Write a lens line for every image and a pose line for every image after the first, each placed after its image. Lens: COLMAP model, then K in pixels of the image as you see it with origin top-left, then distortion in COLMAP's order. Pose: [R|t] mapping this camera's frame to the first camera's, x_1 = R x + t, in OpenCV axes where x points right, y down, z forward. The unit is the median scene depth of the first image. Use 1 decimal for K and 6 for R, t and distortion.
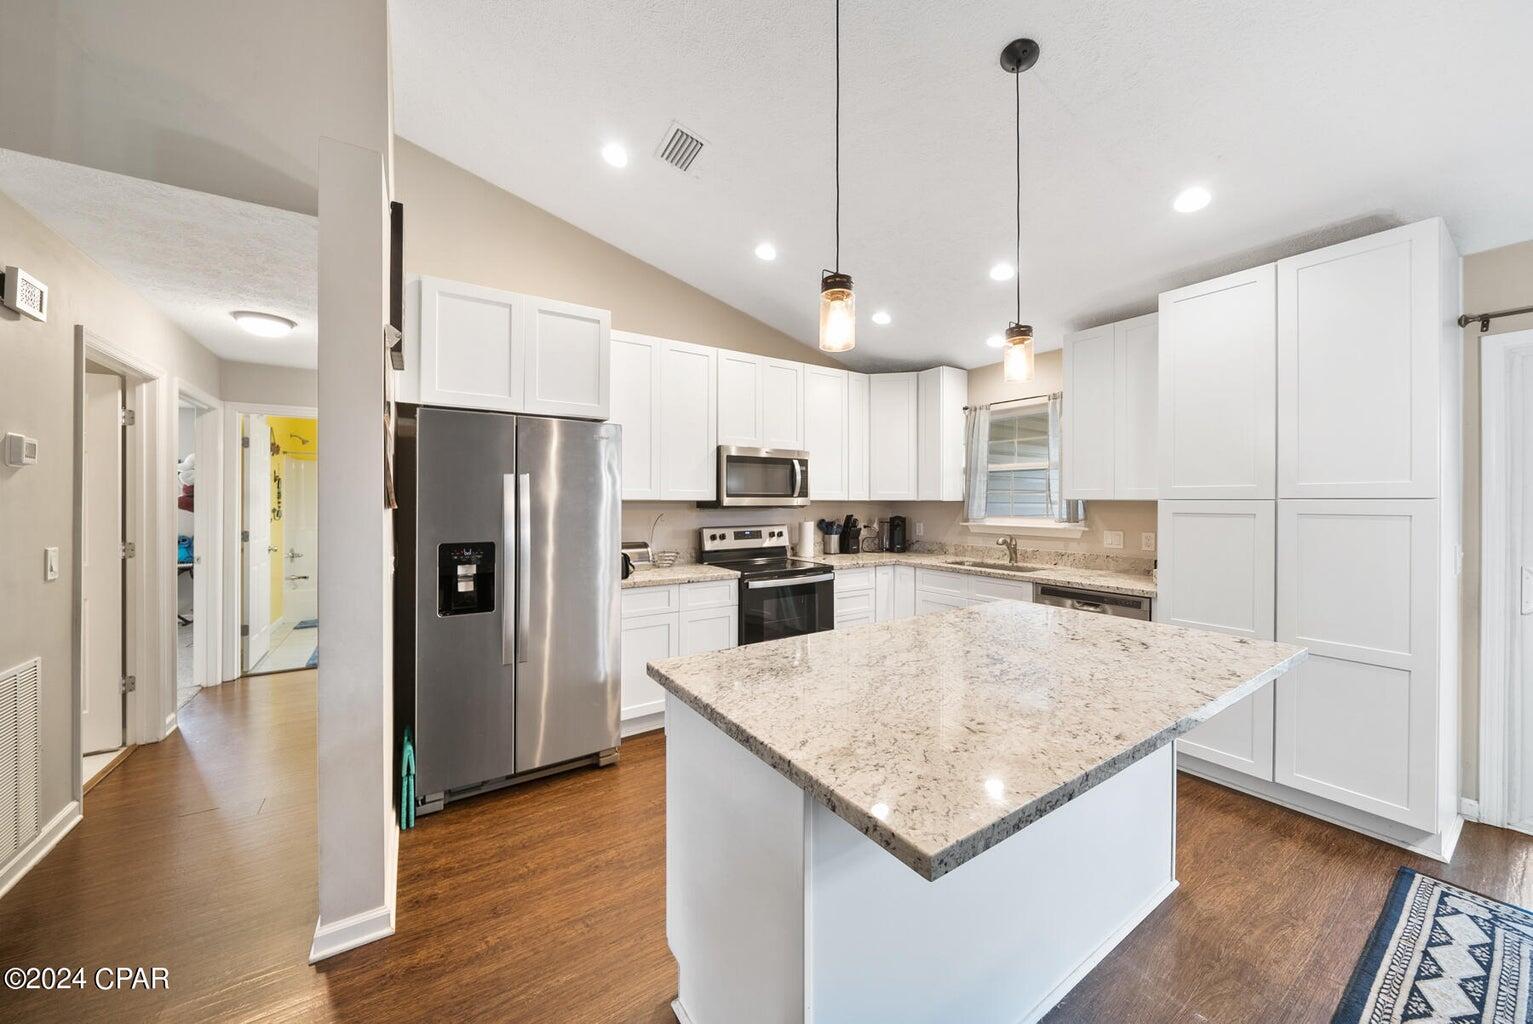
lens RADIAL K [[537.8, 0, 752.3], [0, 537.8, 502.1], [0, 0, 1]] dist [-0.005603, -0.000125]
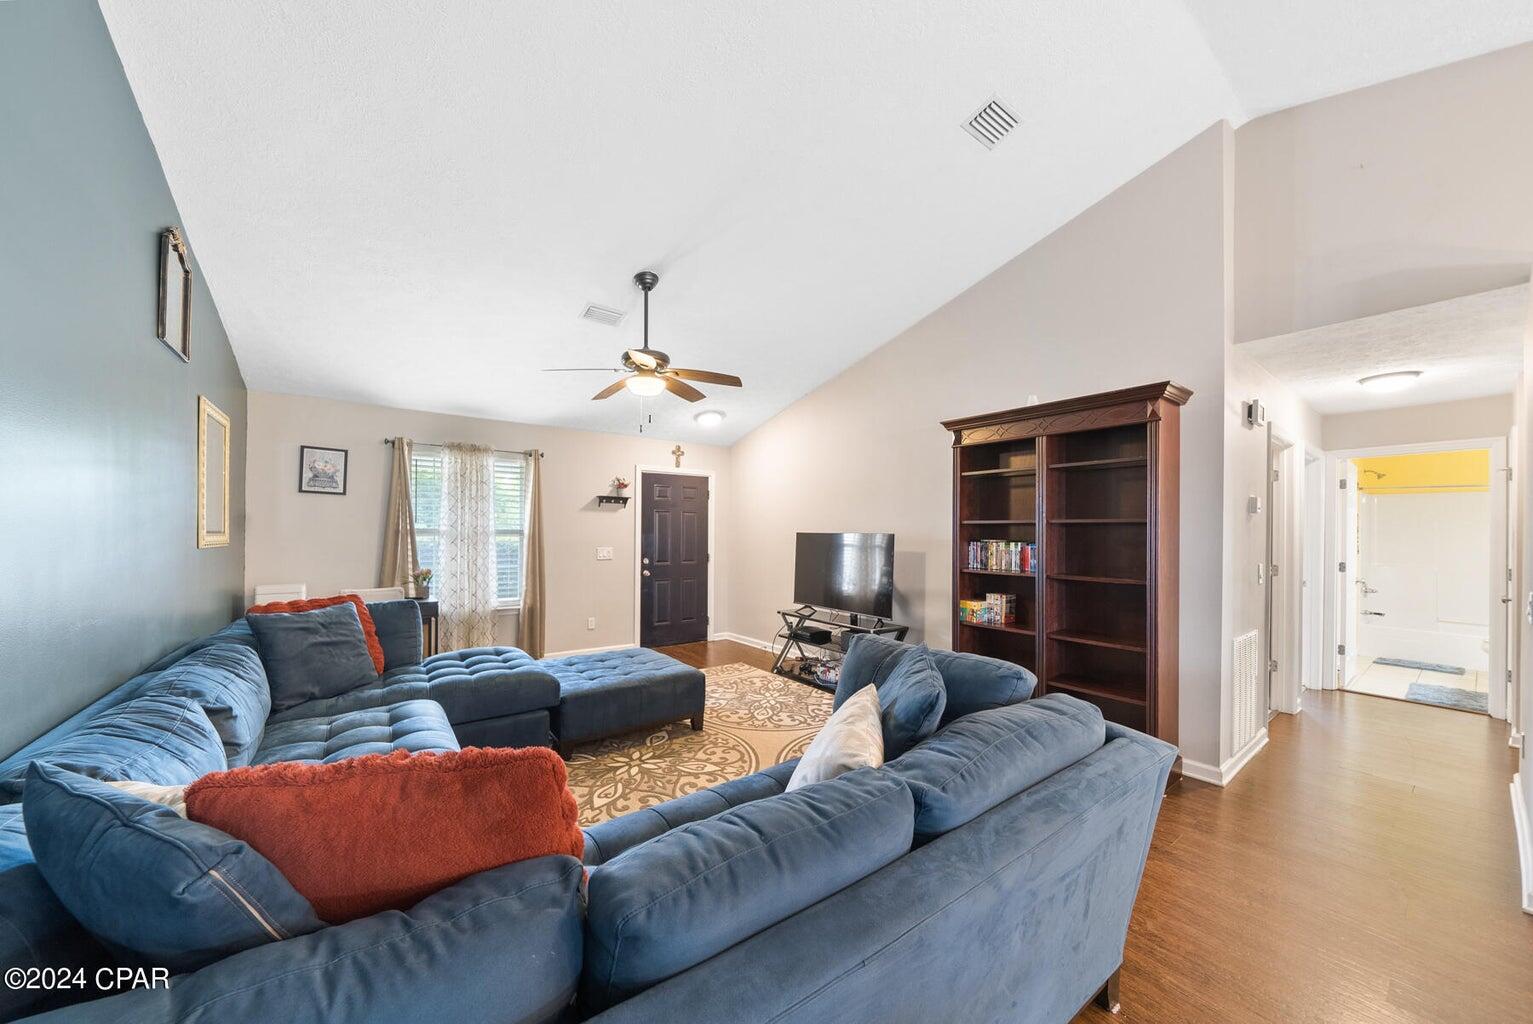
lens RADIAL K [[537.8, 0, 756.8], [0, 537.8, 530.7], [0, 0, 1]] dist [-0.006326, 0.000004]
pose [[0.067225, -0.002649, -0.997734, 0.109536], [-0.009101, 0.999953, -0.003268, 0.002137], [0.997696, 0.009300, 0.067198, -0.349880]]
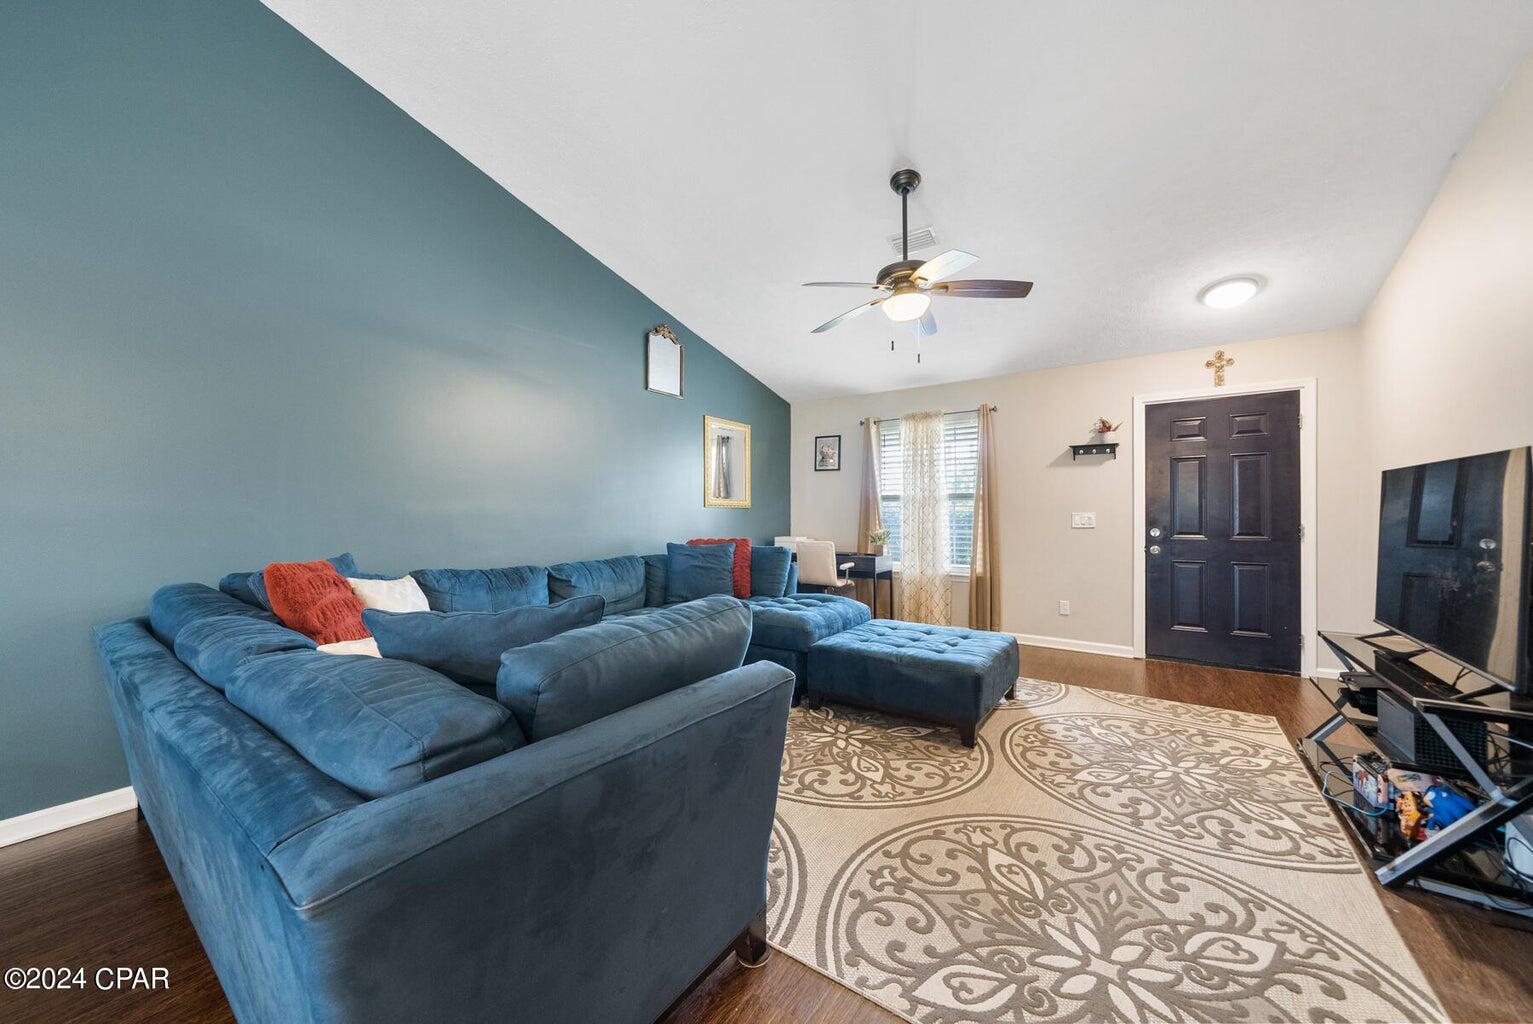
lens RADIAL K [[552.7, 0, 748.8], [0, 552.7, 513.5], [0, 0, 1]] dist [-0.010318, 0.000037]
pose [[-0.930534, 0.001717, -0.366203, -0.320902], [0.002956, 0.999992, -0.002823, 0.052075], [0.366195, -0.003709, -0.930531, 0.172364]]
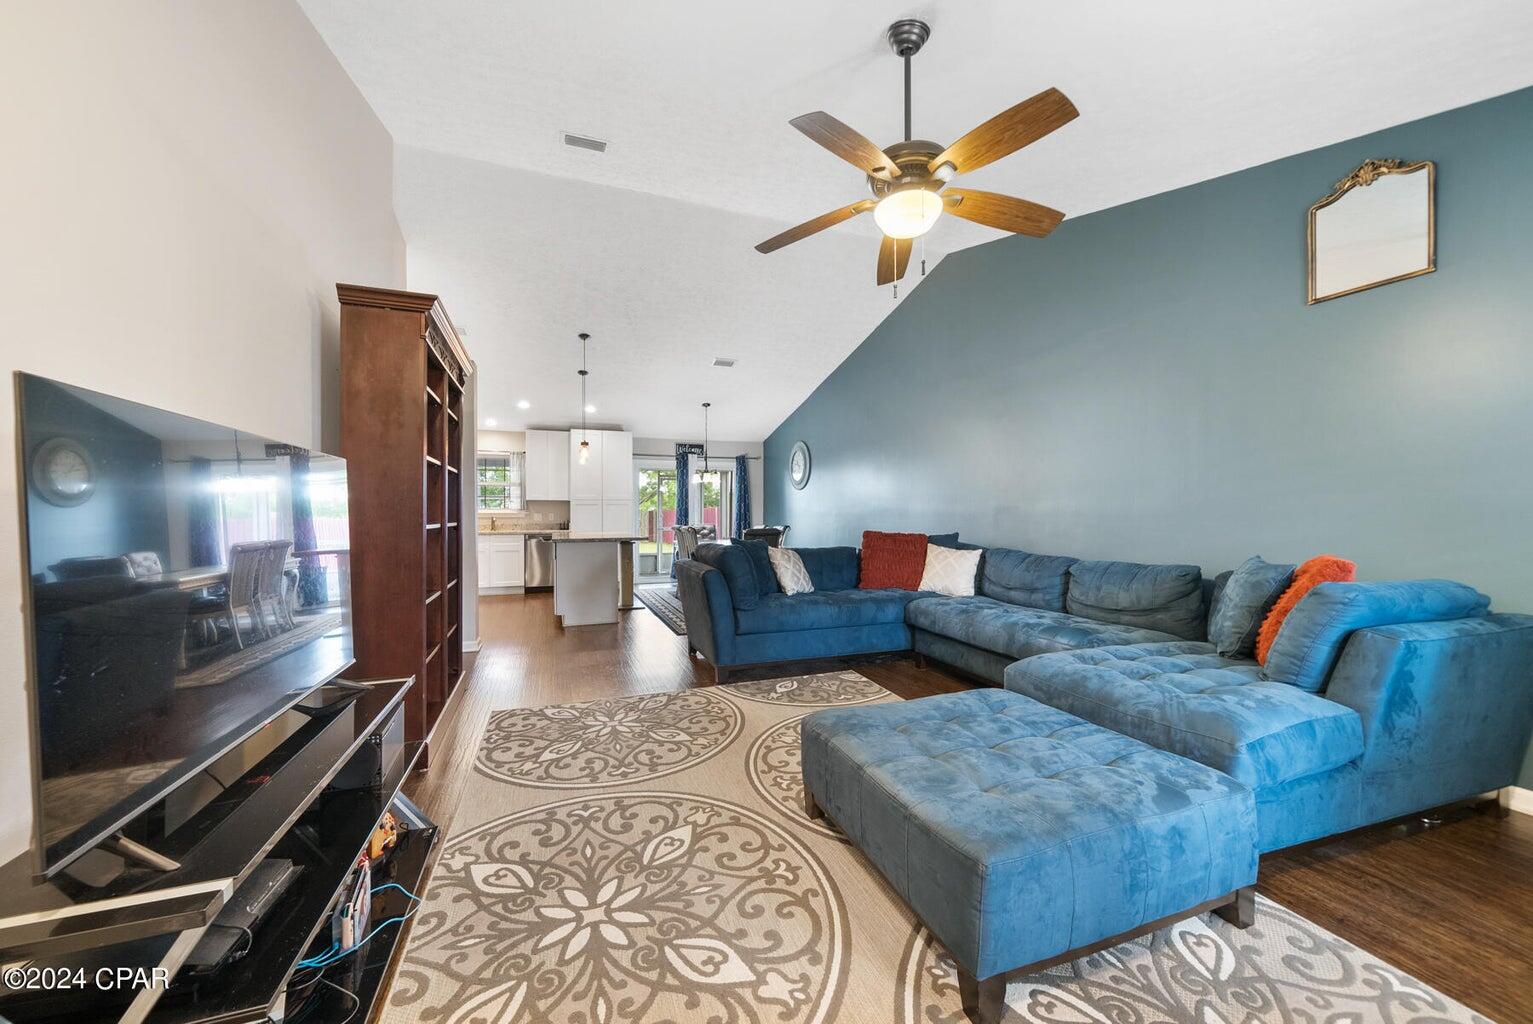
lens RADIAL K [[542.0, 0, 766.5], [0, 542.0, 512.0], [0, 0, 1]] dist [-0.000647, -0.000021]
pose [[0.197018, -0.000052, 0.980400, -1.389151], [0.003585, 0.999993, -0.000667, 0.049159], [-0.980393, 0.003646, 0.197017, -0.448744]]
